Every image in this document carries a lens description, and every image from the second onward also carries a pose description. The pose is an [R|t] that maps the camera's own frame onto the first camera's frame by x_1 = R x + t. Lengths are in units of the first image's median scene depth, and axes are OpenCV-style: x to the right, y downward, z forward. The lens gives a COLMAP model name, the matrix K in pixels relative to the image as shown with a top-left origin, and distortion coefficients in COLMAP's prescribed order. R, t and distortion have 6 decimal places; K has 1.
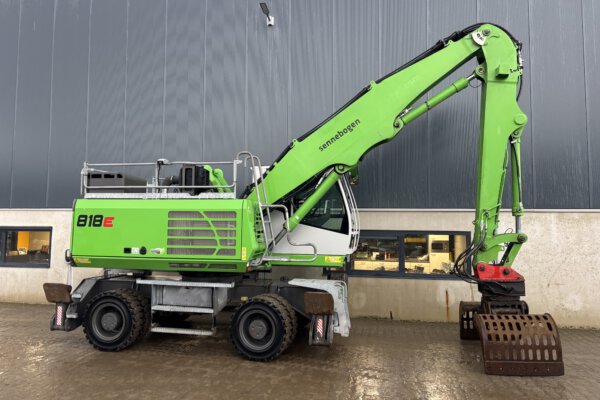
lens RADIAL K [[450.7, 0, 296.9], [0, 450.7, 193.6], [0, 0, 1]] dist [0.061762, -0.085121]
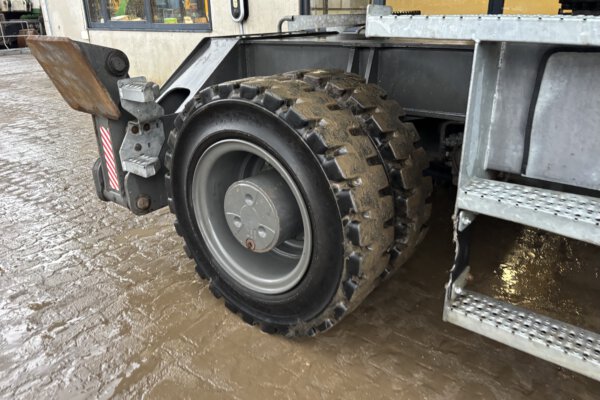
lens RADIAL K [[450.7, 0, 296.9], [0, 450.7, 193.6], [0, 0, 1]] dist [0.061762, -0.085121]
pose [[0.891386, 0.146967, -0.428756, -0.295518], [0.055649, 0.903325, 0.425331, 0.176303], [0.449815, -0.402994, 0.797033, 0.832121]]
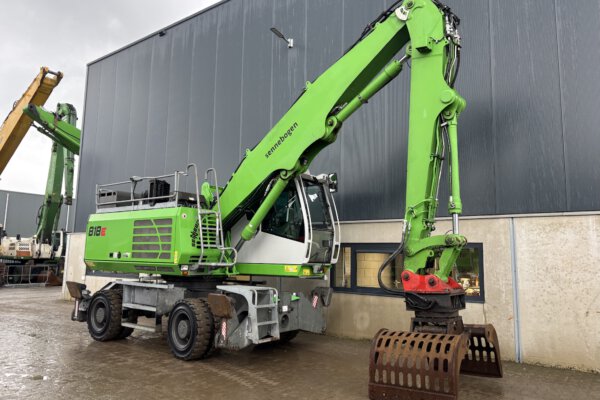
lens RADIAL K [[450.7, 0, 296.9], [0, 450.7, 193.6], [0, 0, 1]] dist [0.061762, -0.085121]
pose [[0.893593, -0.056346, -0.445327, 0.592134], [0.021438, 0.996315, -0.083042, 0.073707], [0.448365, 0.064659, 0.891509, 0.149708]]
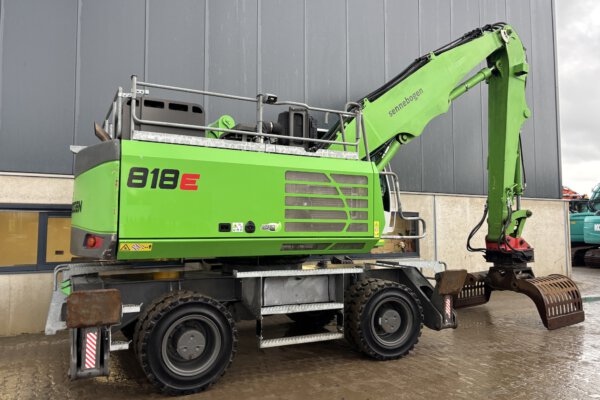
lens RADIAL K [[450.7, 0, 296.9], [0, 450.7, 193.6], [0, 0, 1]] dist [0.061762, -0.085121]
pose [[0.780214, 0.037501, 0.624387, -0.687100], [-0.041258, 0.999113, -0.008453, 0.078237], [-0.624150, -0.019165, 0.781069, 0.438317]]
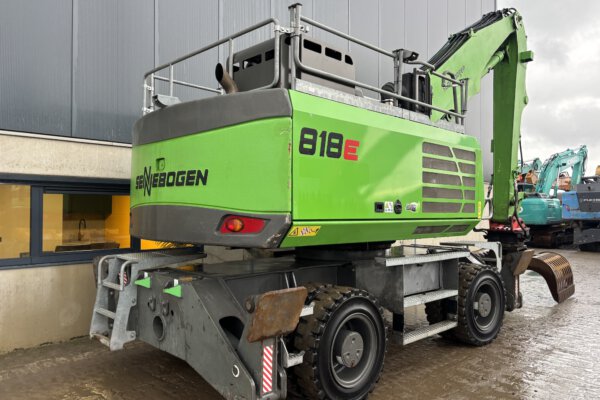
lens RADIAL K [[452.2, 0, 300.0], [0, 452.2, 200.0], [0, 0, 1]] dist [0.067106, -0.099919]
pose [[0.563909, 0.008887, 0.825789, -0.856291], [-0.061860, 0.997587, 0.031507, 0.105325], [-0.823517, -0.068850, 0.563098, 0.773781]]
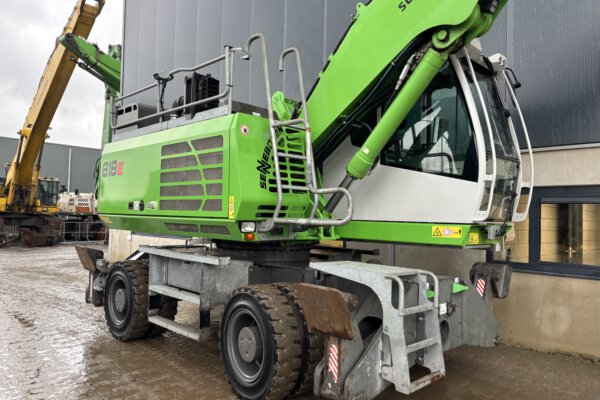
lens RADIAL K [[452.2, 0, 300.0], [0, 452.2, 200.0], [0, 0, 1]] dist [0.067106, -0.099919]
pose [[0.827163, -0.009874, -0.561875, 0.257708], [0.024657, 0.999520, 0.018734, 0.108738], [0.561420, -0.029350, 0.827010, 0.545648]]
